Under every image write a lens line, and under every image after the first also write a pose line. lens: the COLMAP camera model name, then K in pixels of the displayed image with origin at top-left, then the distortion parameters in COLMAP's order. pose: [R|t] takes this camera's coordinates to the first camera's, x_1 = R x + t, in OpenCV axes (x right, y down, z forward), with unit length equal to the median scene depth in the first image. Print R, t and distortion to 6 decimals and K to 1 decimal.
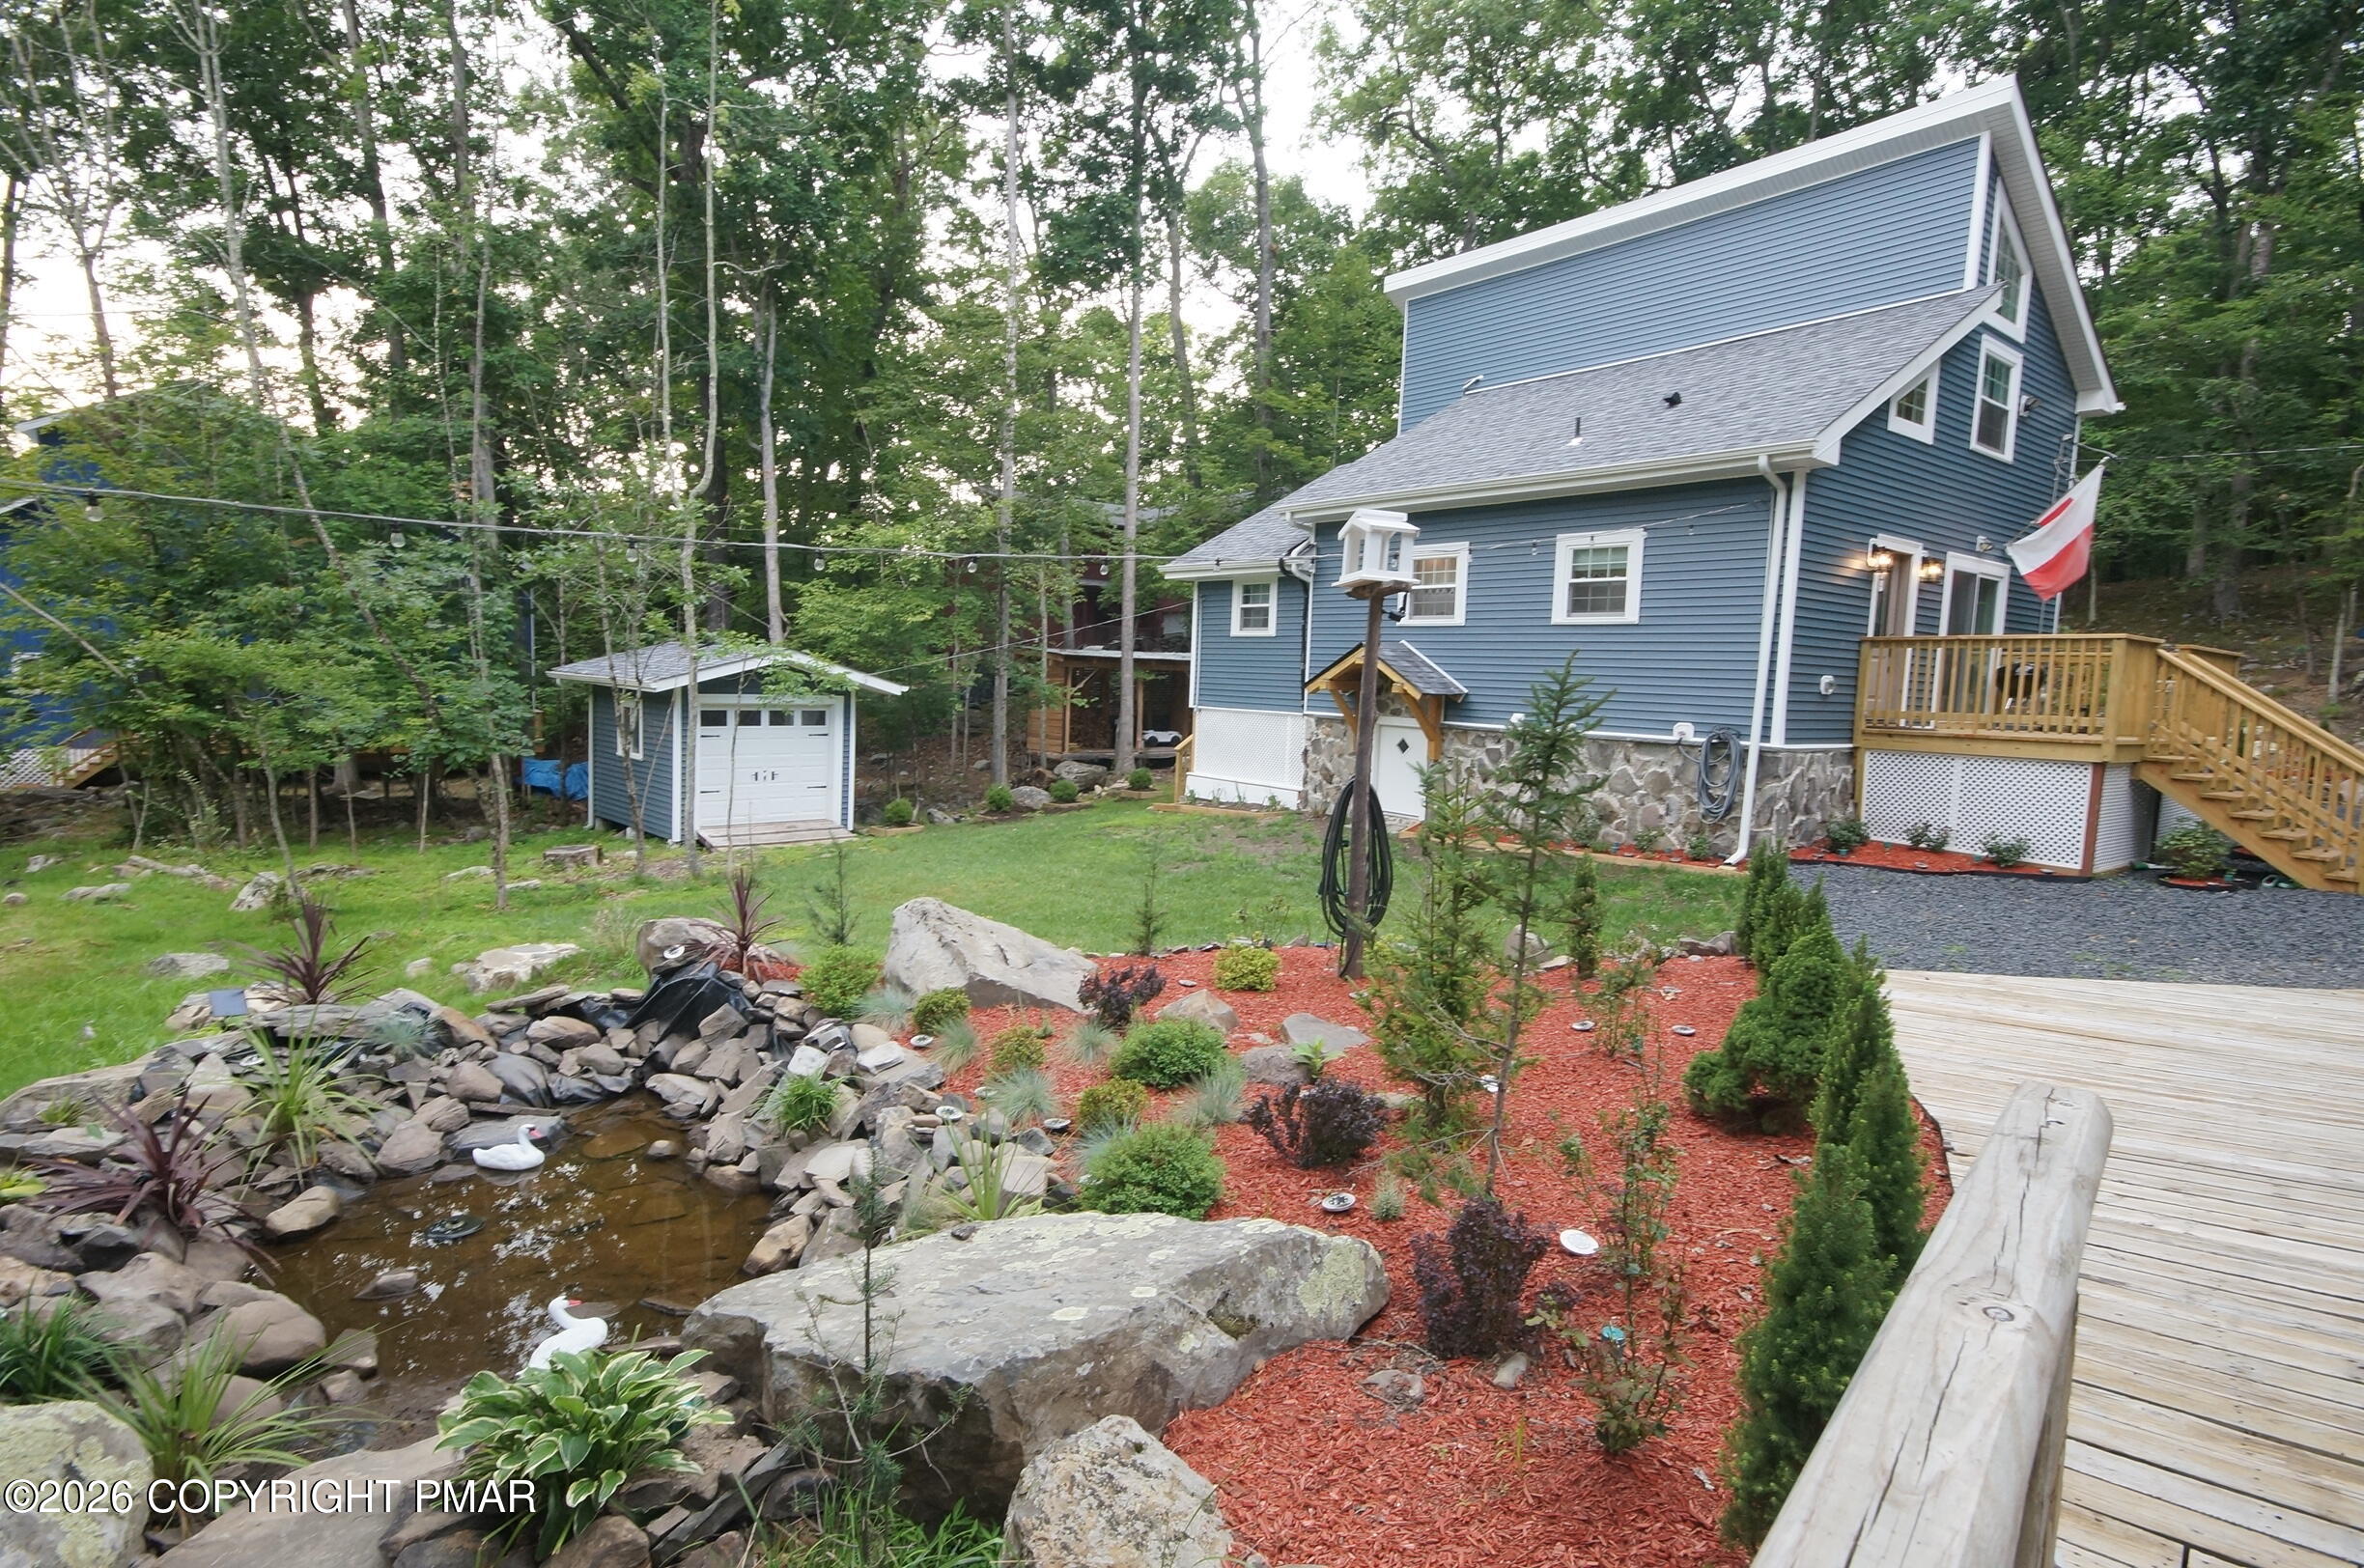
lens RADIAL K [[1191.3, 0, 1184.0], [0, 1191.3, 779.9], [0, 0, 1]] dist [0.011804, 0.001649]
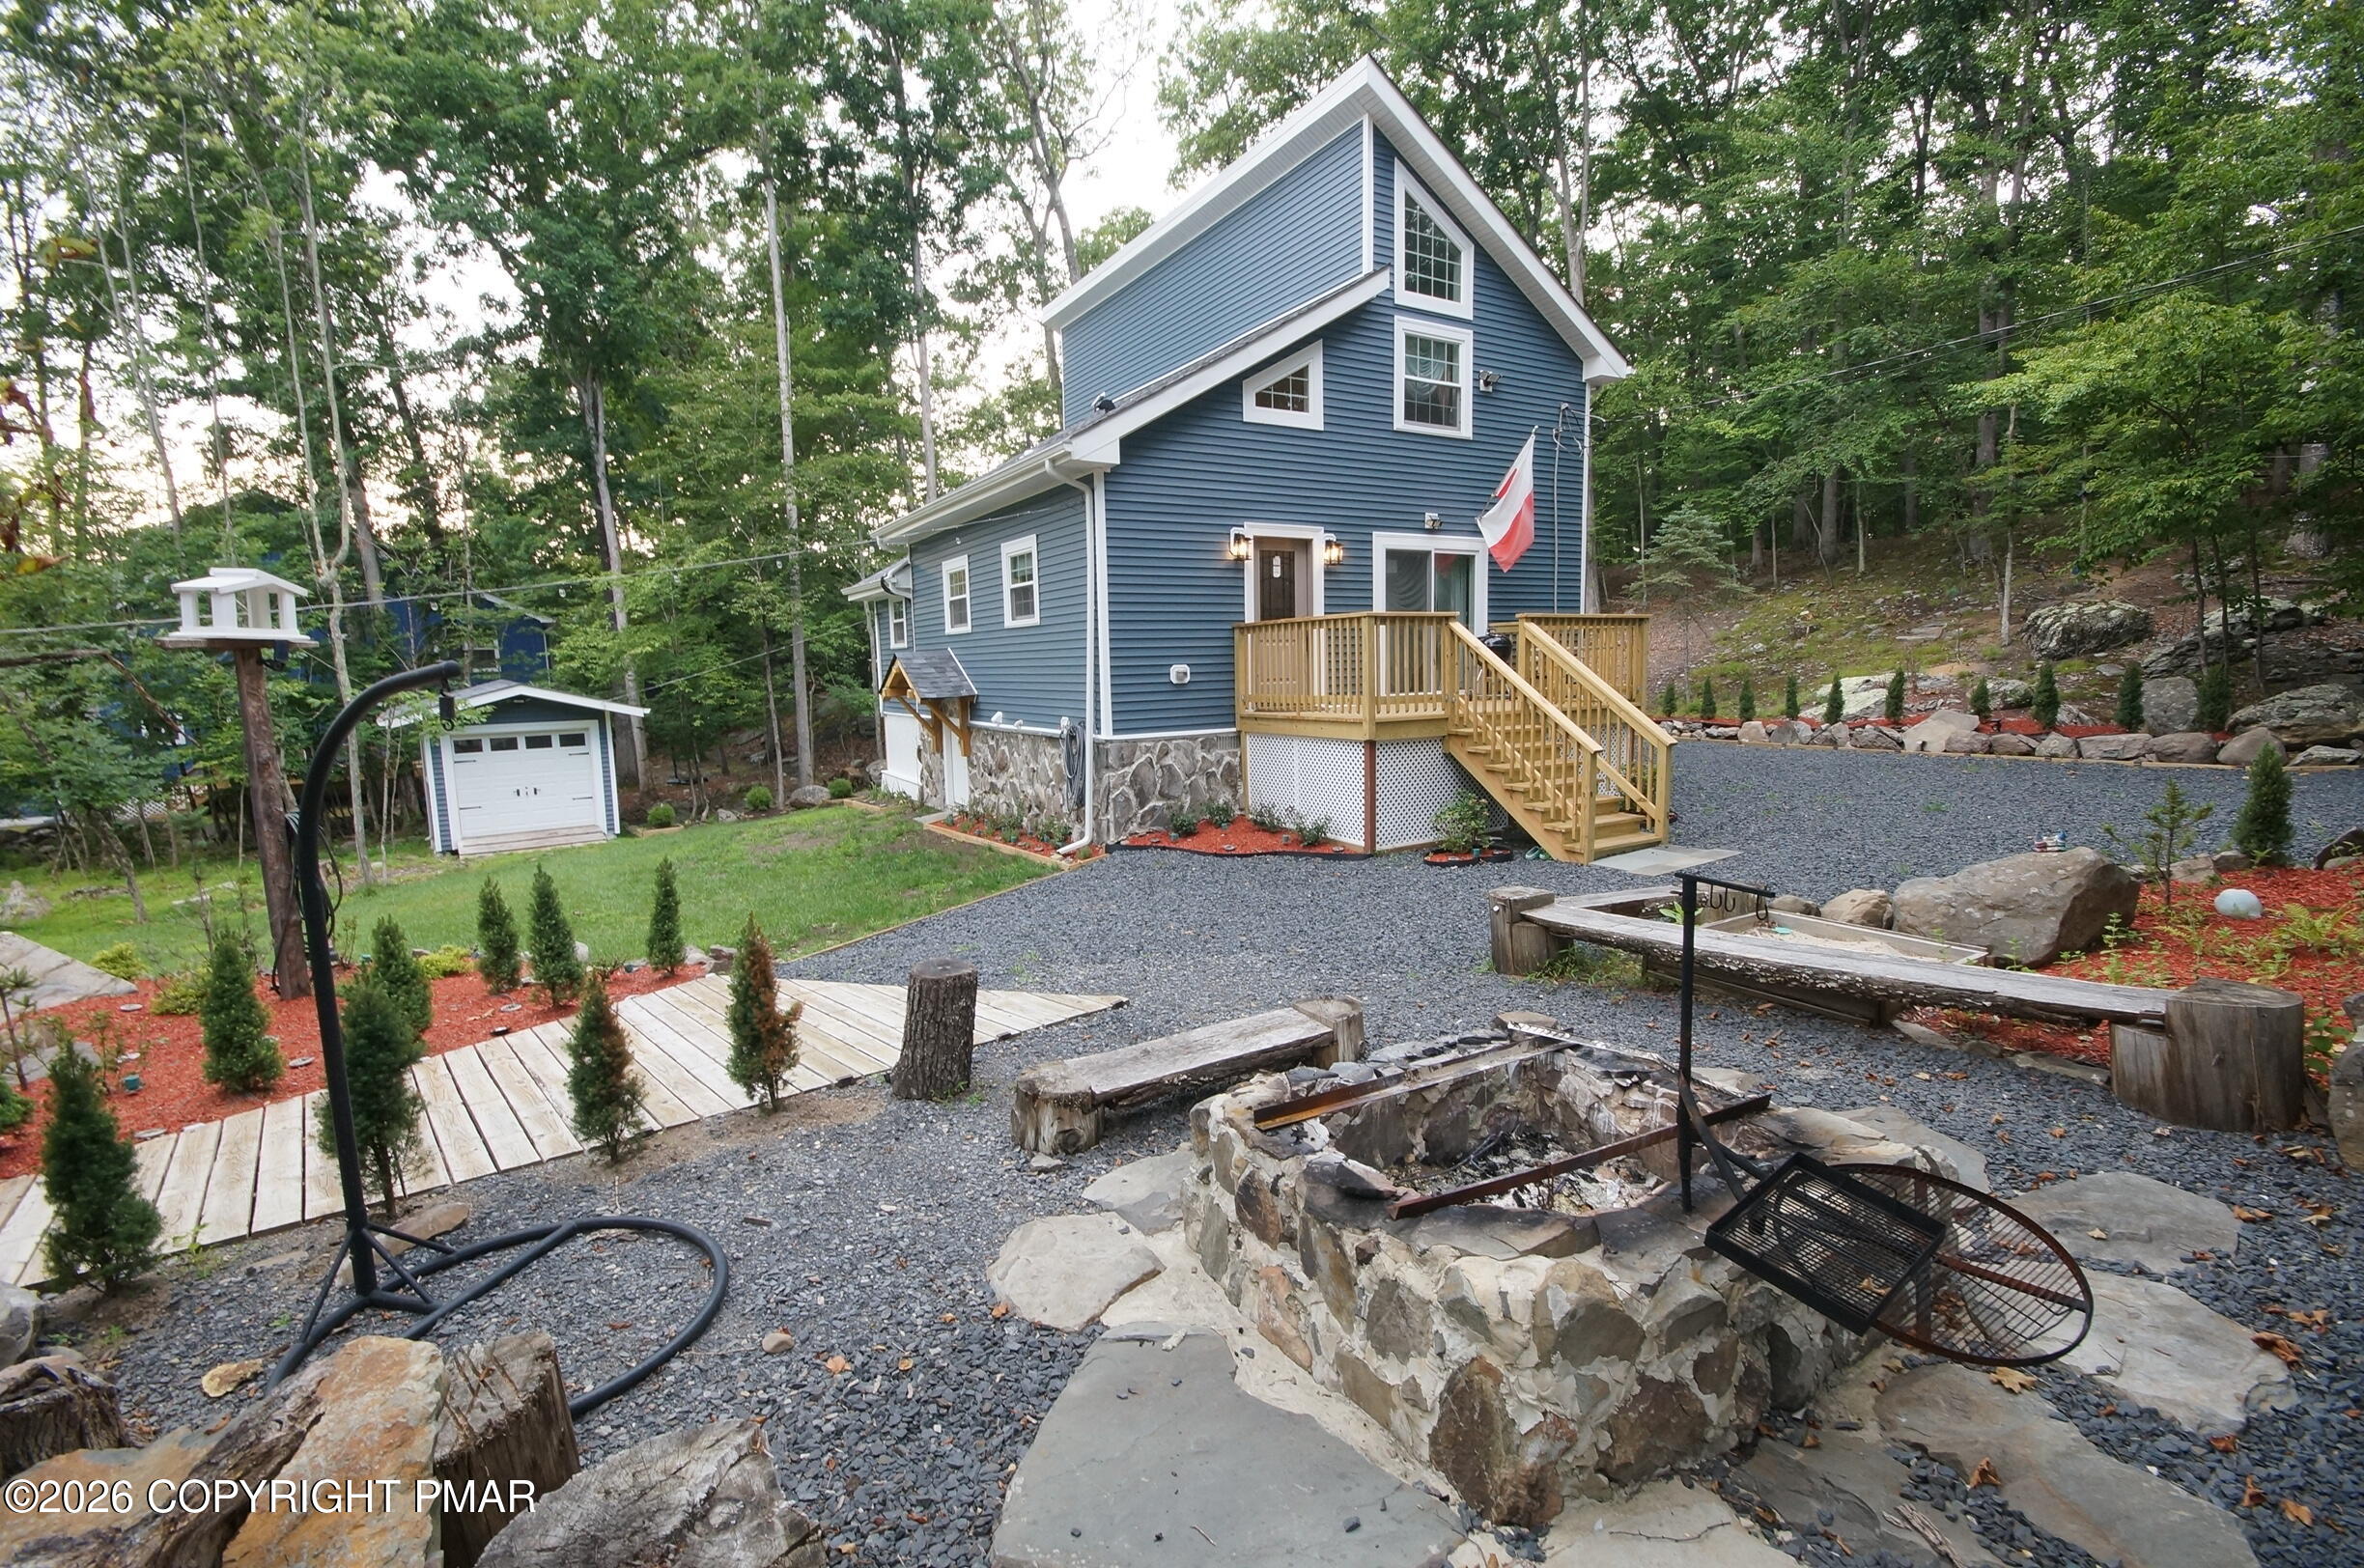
lens RADIAL K [[1022.1, 0, 1187.5], [0, 1022.1, 784.4], [0, 0, 1]] dist [-0.004642, -0.000600]
pose [[0.990456, -0.046520, -0.129744, 0.552123], [0.050467, 0.998353, 0.027299, -0.006718], [0.128260, -0.033587, 0.991172, 0.100526]]
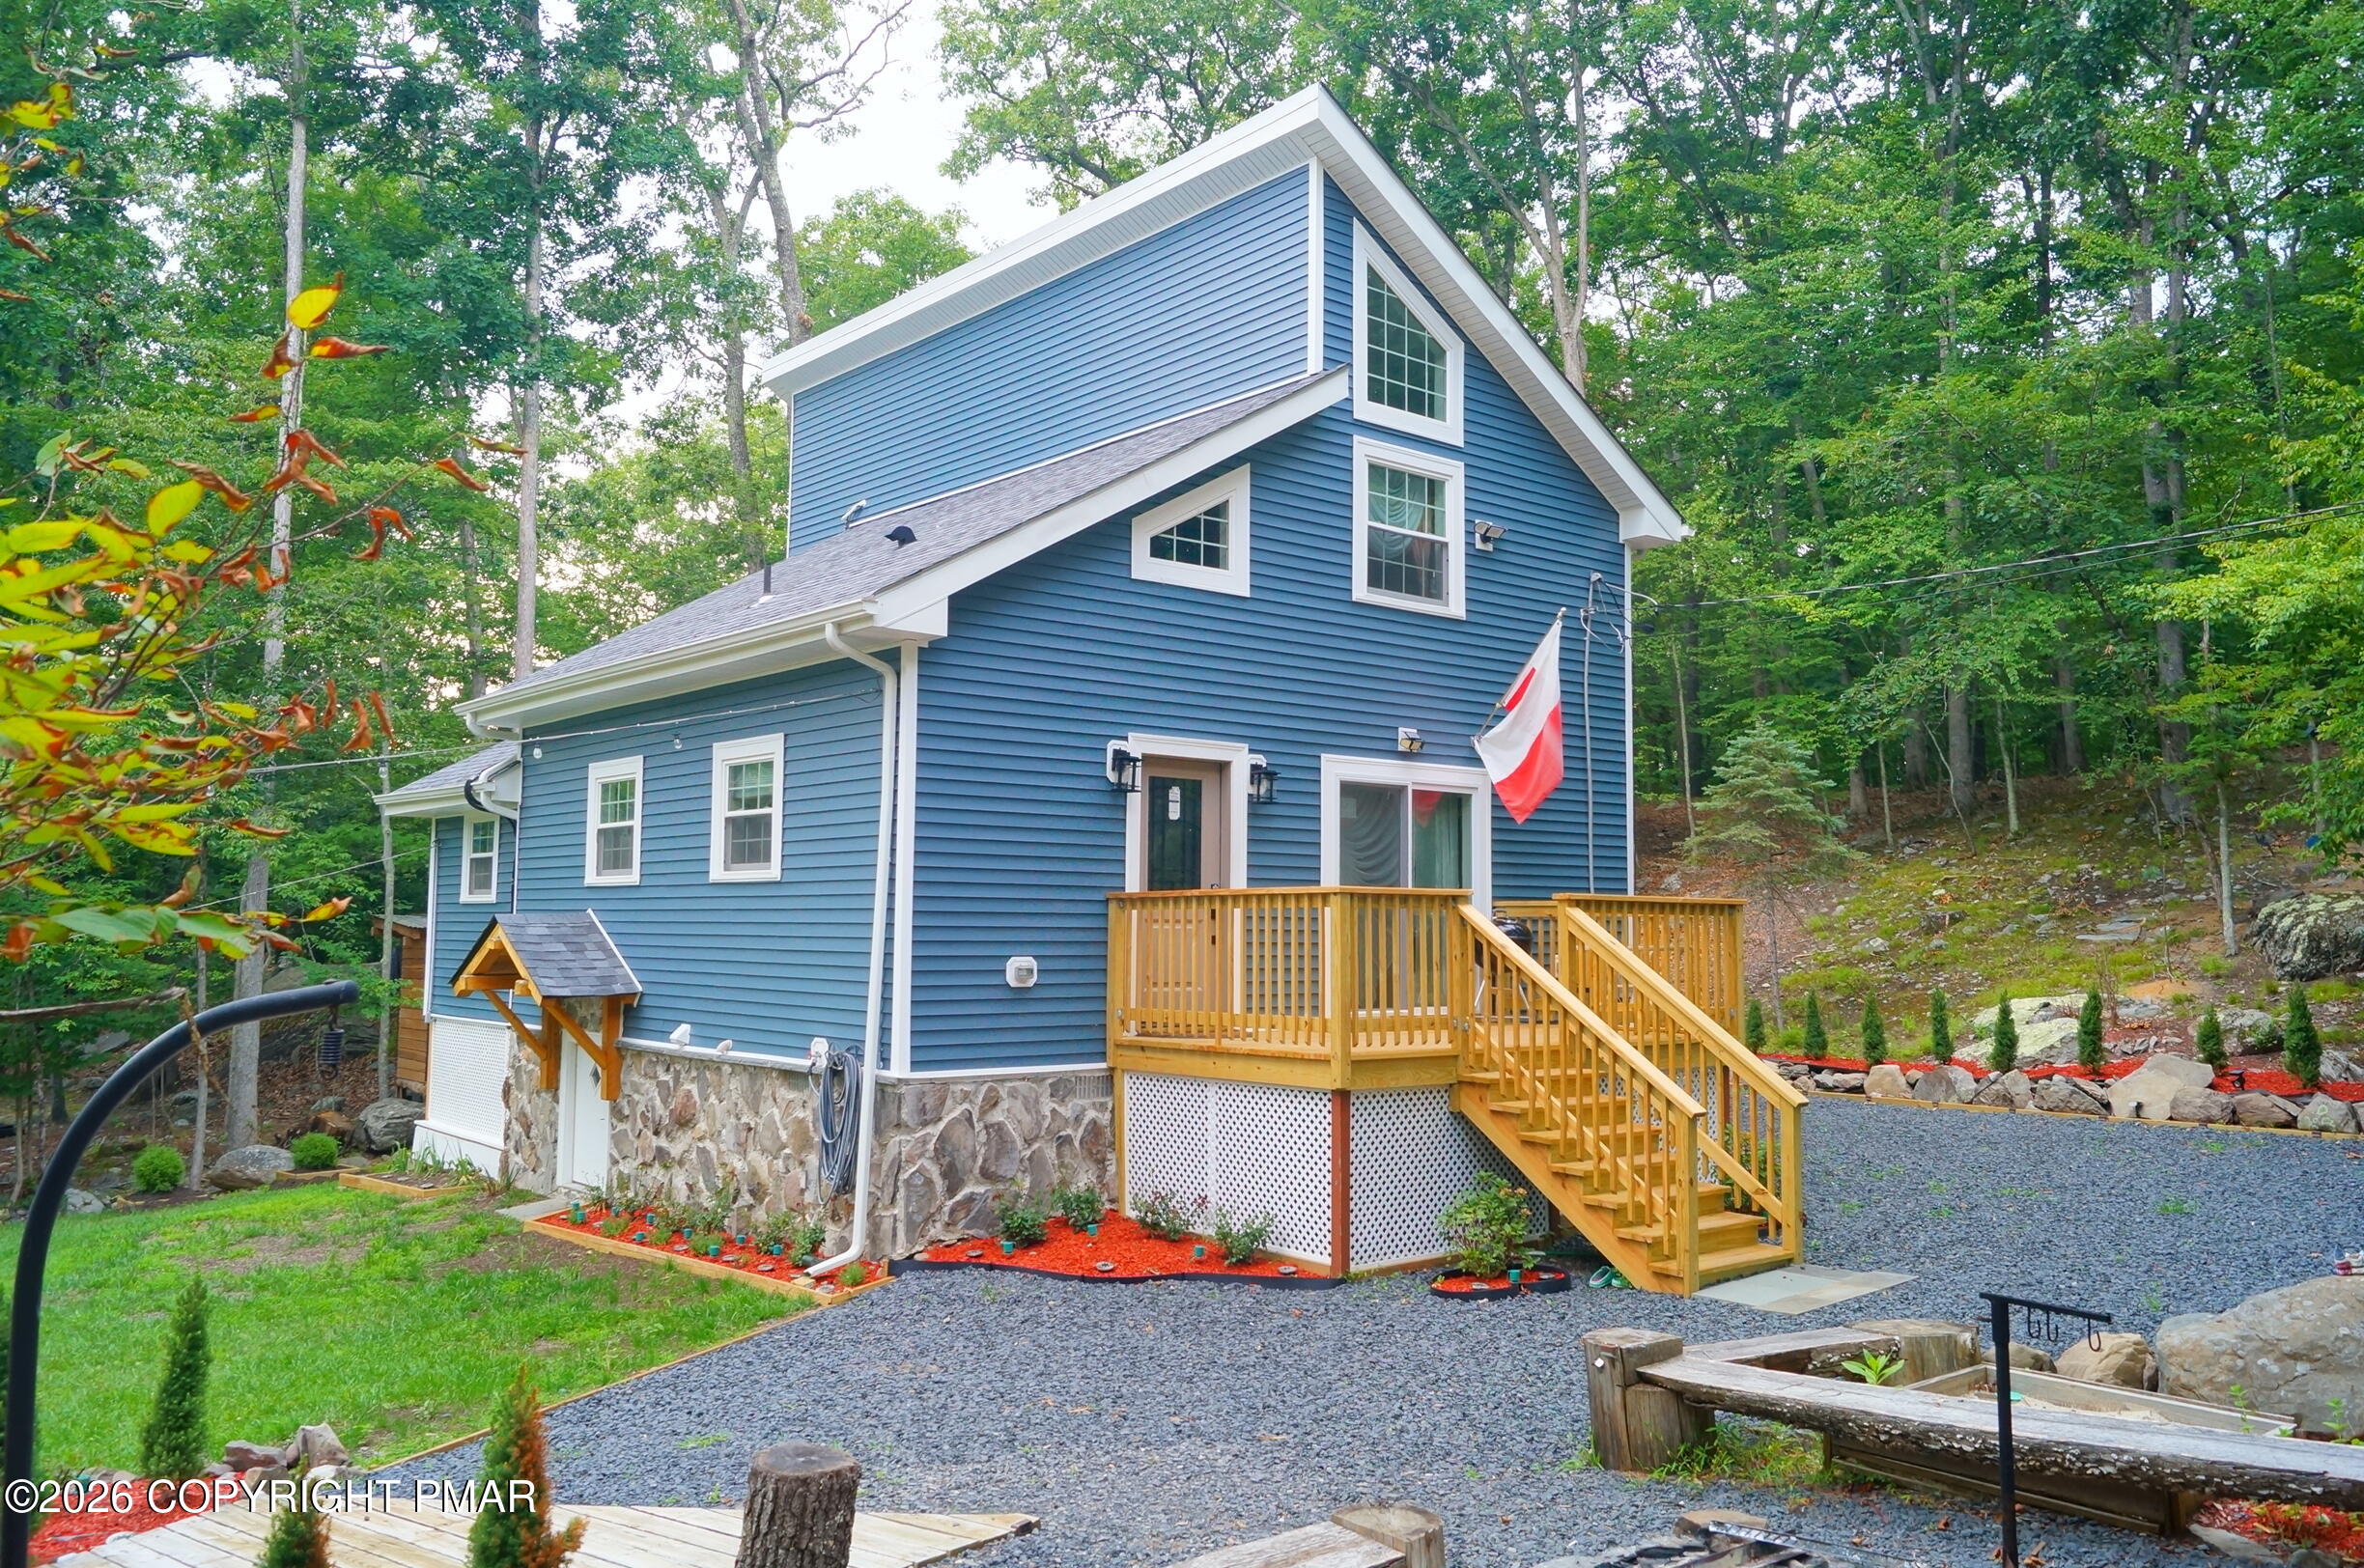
lens RADIAL K [[1811.1, 0, 1177.8], [0, 1811.1, 780.0], [0, 0, 1]] dist [-0.014421, 0.026238]
pose [[0.999097, -0.027528, 0.032351, 0.499094], [0.032577, 0.985309, -0.167643, -0.013890], [-0.027260, 0.168545, 0.985317, 0.034630]]
